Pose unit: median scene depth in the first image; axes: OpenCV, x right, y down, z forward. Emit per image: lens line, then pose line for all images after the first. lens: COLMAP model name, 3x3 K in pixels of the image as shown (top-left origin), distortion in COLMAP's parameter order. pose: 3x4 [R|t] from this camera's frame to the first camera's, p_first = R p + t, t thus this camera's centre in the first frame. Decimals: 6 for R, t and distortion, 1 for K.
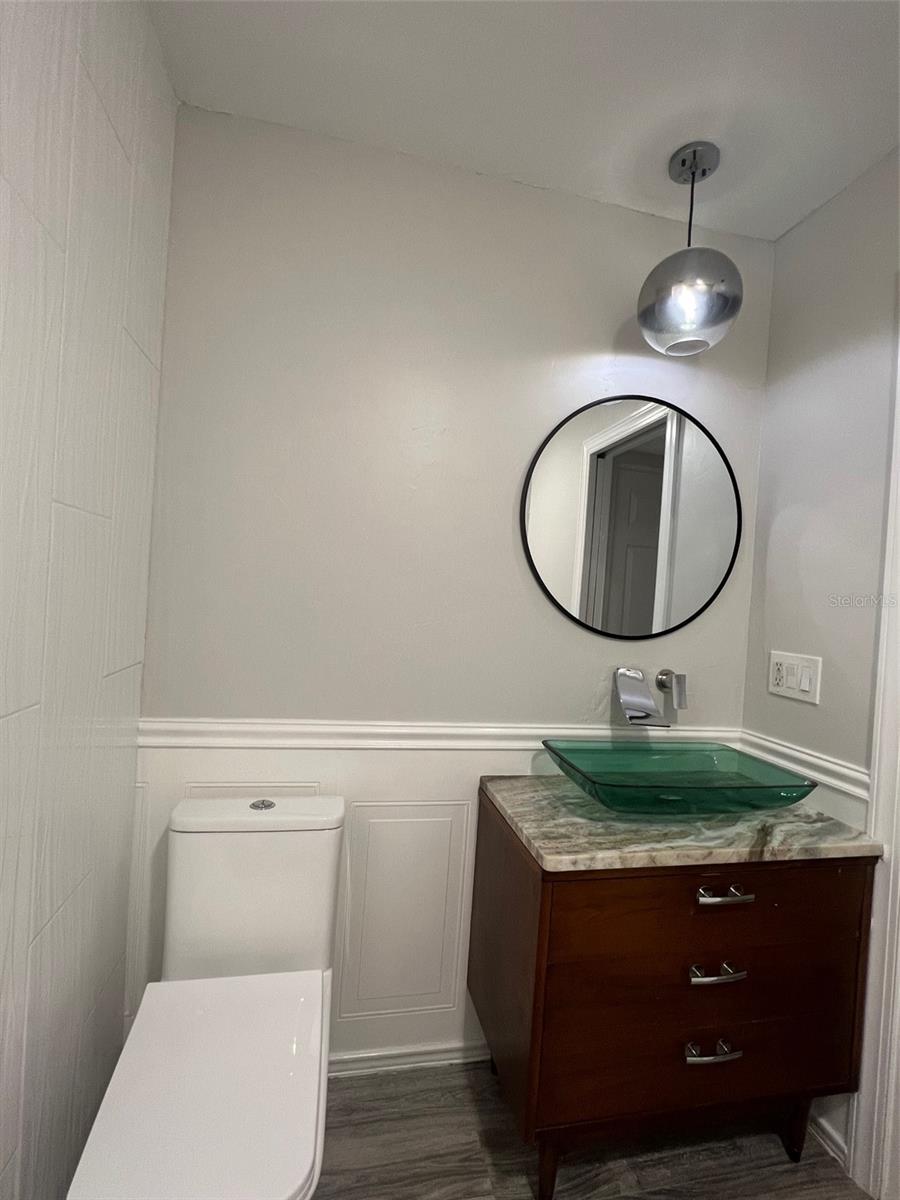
lens RADIAL K [[557.4, 0, 448.5], [0, 557.4, 597.7], [0, 0, 1]] dist [-0.002308, 0.000267]
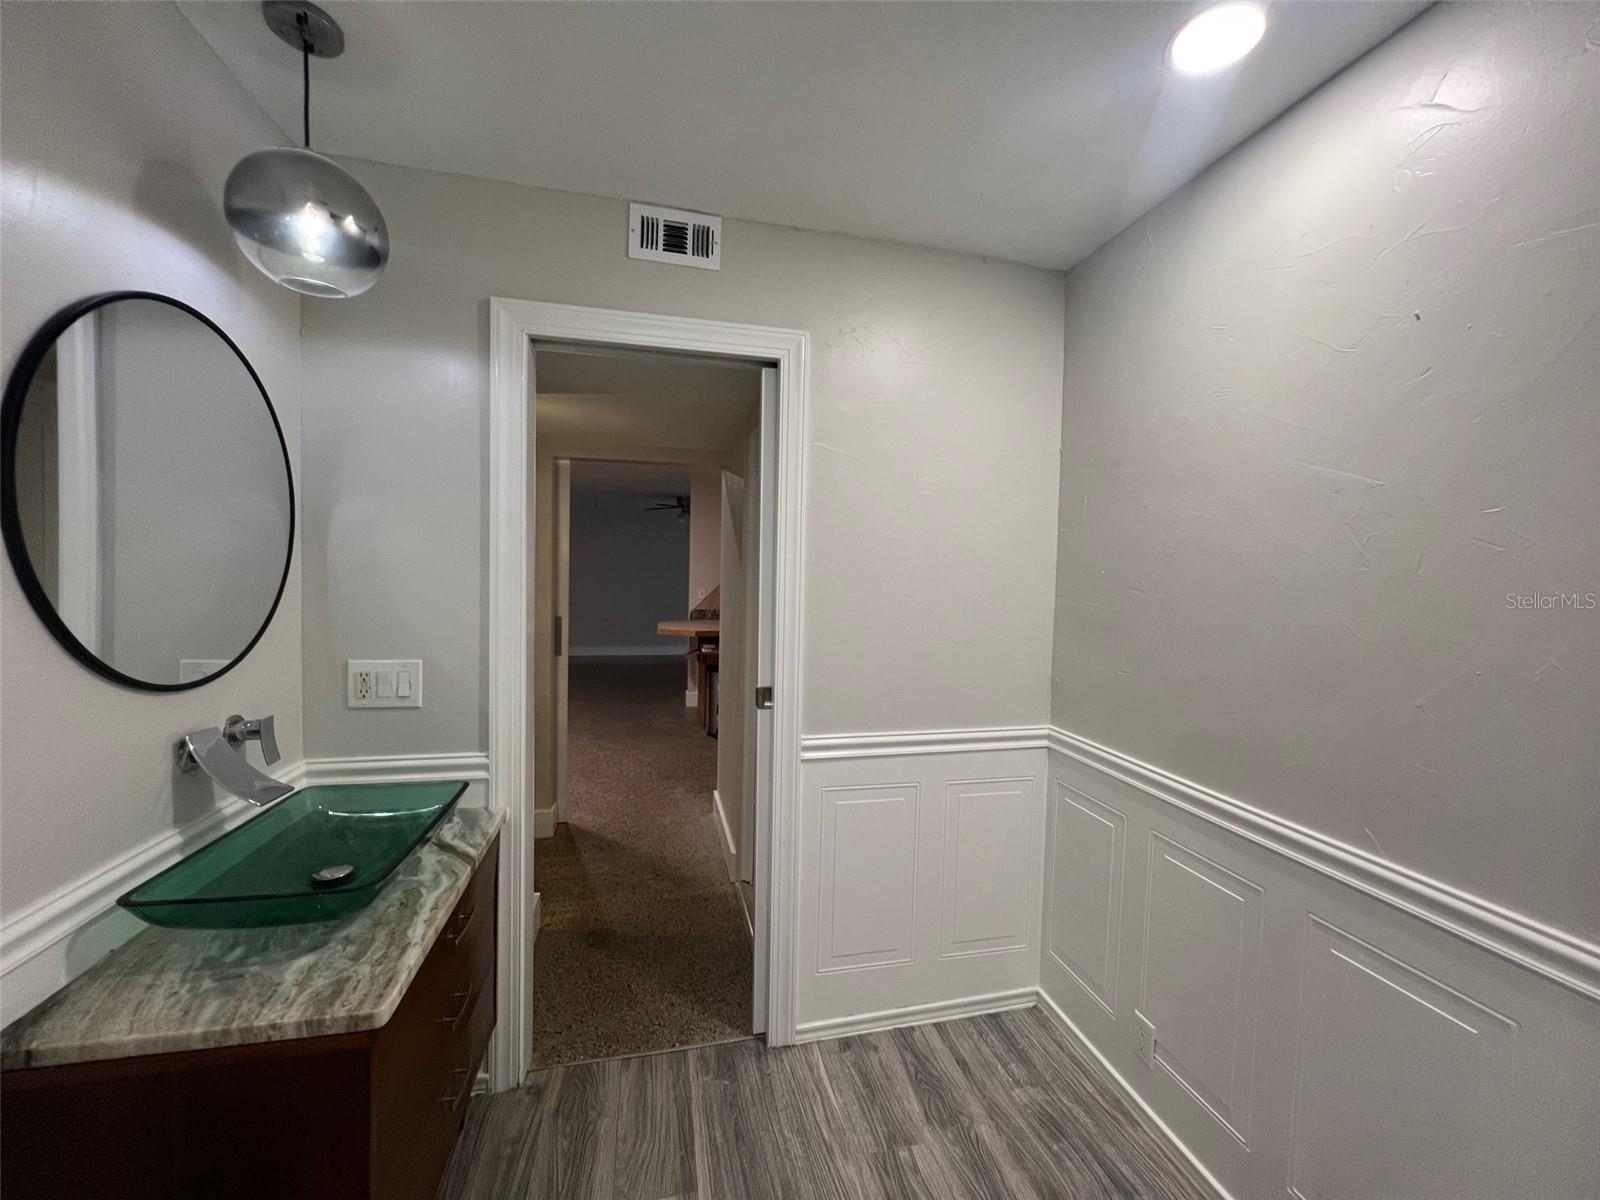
lens RADIAL K [[640.7, 0, 798.2], [0, 640.7, 596.7], [0, 0, 1]] dist [-0.003777, 0.001006]
pose [[-0.003794, -0.100266, 0.994953, -0.490744], [-0.019686, 0.994775, 0.100173, -0.142119], [-0.999799, -0.019207, -0.005748, 0.362824]]
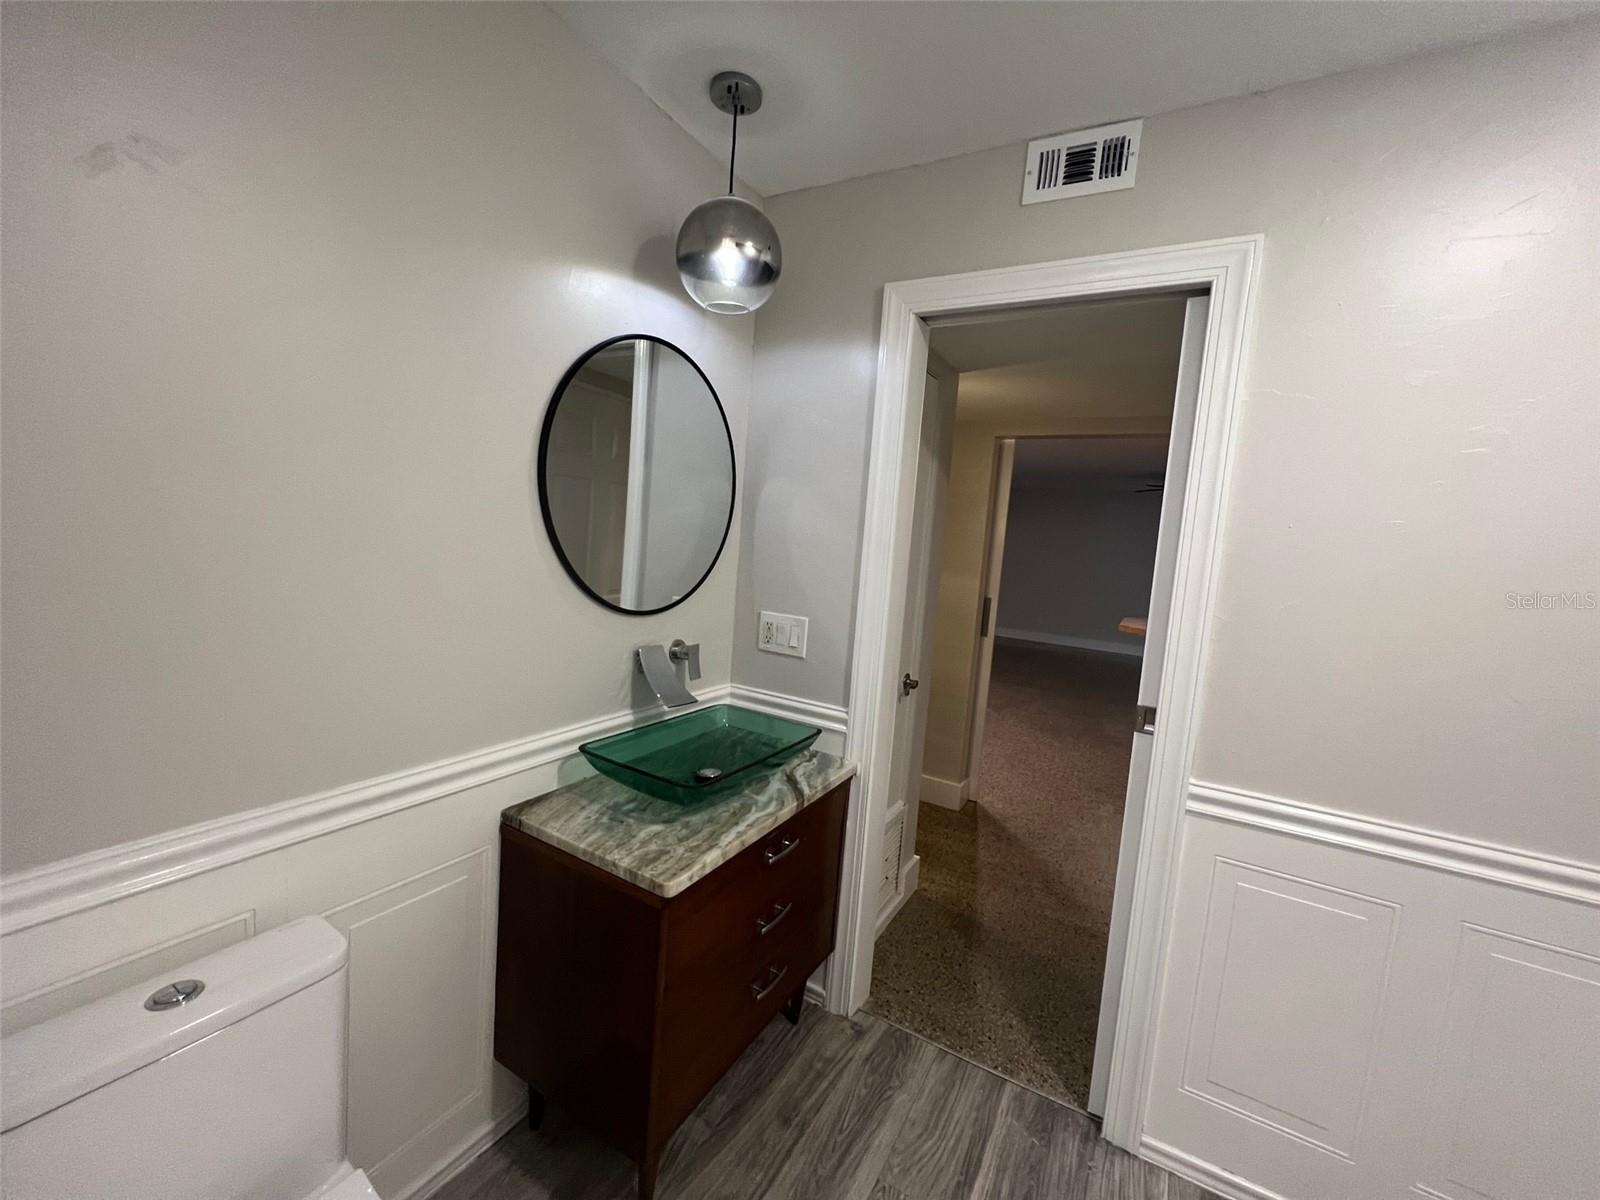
lens RADIAL K [[643.0, 0, 796.8], [0, 643.0, 596.0], [0, 0, 1]] dist [-0.001270, -0.000076]
pose [[0.679391, -0.083978, 0.728955, -0.333339], [-0.030159, 0.989394, 0.142089, -0.135004], [-0.733156, -0.118519, 0.669653, 0.142845]]
